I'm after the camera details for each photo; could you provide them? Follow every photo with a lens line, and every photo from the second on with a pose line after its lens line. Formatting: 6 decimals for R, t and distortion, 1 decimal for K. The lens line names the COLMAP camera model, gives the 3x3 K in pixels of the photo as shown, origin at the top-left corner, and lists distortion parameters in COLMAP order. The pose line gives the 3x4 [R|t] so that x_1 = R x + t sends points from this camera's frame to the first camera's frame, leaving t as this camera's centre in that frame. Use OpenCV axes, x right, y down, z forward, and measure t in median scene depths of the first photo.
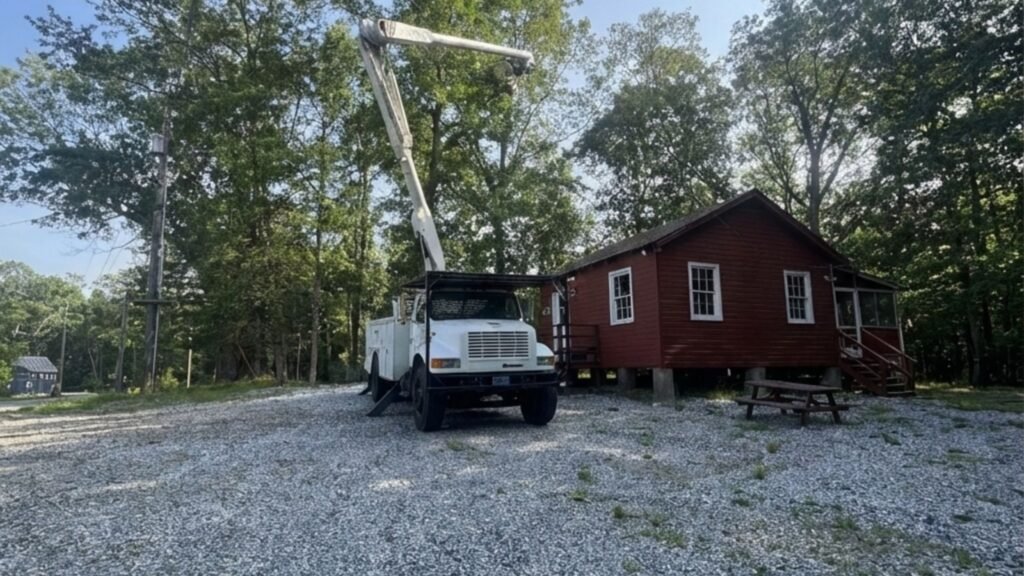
lens RADIAL K [[582.6, 0, 512.0], [0, 582.6, 288.0], [0, 0, 1]] dist [-0.000707, -0.000167]
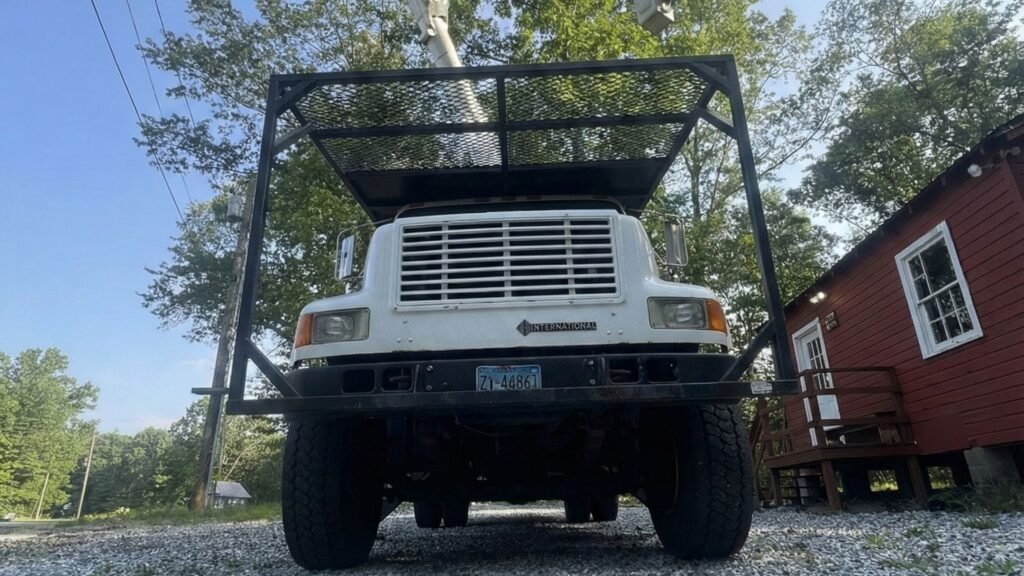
lens RADIAL K [[582.6, 0, 512.0], [0, 582.6, 288.0], [0, 0, 1]] dist [-0.000707, -0.000167]
pose [[0.913320, -0.159724, -0.374613, 0.050110], [0.072965, 0.969171, -0.235336, 0.106247], [0.400653, 0.187604, 0.896818, 0.448656]]
